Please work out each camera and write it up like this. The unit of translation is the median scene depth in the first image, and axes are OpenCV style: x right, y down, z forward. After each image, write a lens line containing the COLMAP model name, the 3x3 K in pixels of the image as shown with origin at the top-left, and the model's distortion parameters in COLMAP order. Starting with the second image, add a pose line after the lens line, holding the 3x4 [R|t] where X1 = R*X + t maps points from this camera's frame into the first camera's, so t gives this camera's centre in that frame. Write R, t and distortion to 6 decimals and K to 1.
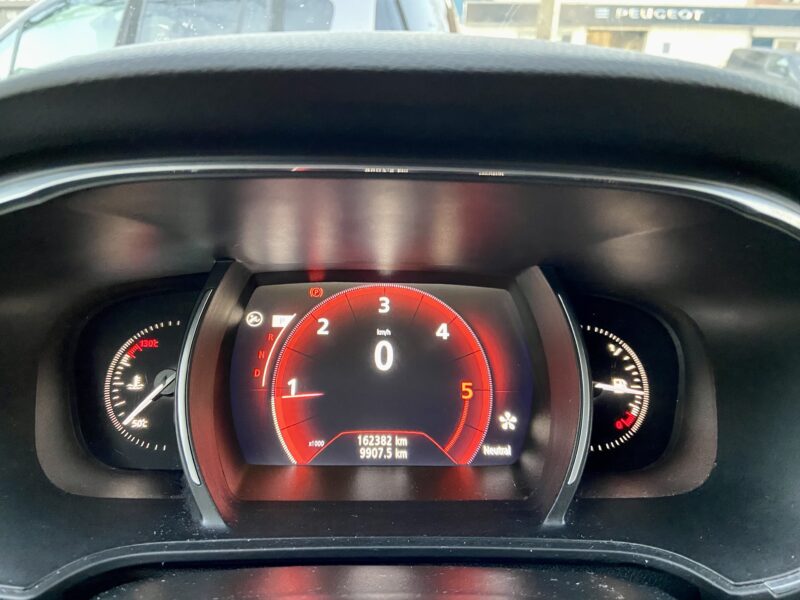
lens RADIAL K [[590.4, 0, 400.1], [0, 590.4, 286.2], [0, 0, 1]] dist [0.110121, -0.135175]
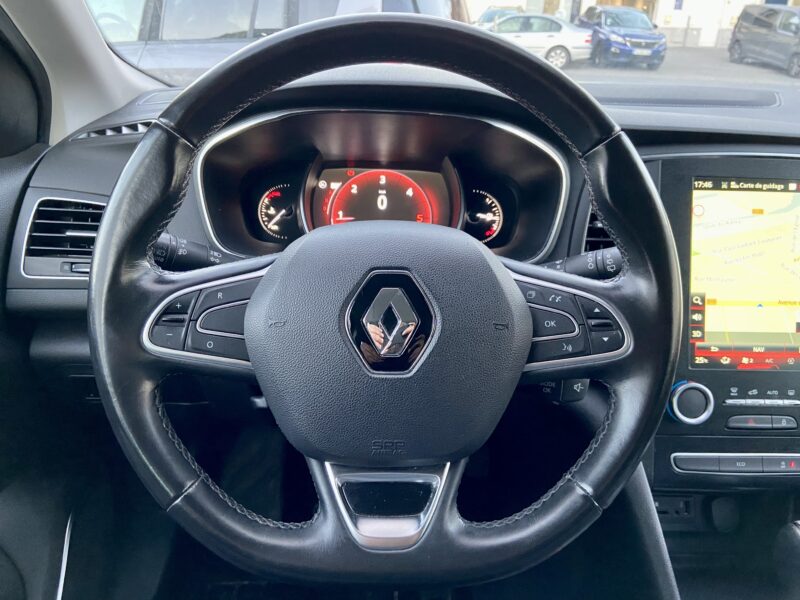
lens RADIAL K [[590.4, 0, 400.1], [0, 590.4, 286.2], [0, 0, 1]] dist [0.110121, -0.135175]
pose [[0.999870, 0.013022, -0.009493, 0.062815], [-0.012337, 0.997541, 0.068989, 0.272361], [0.010368, -0.068863, 0.997572, -1.181719]]
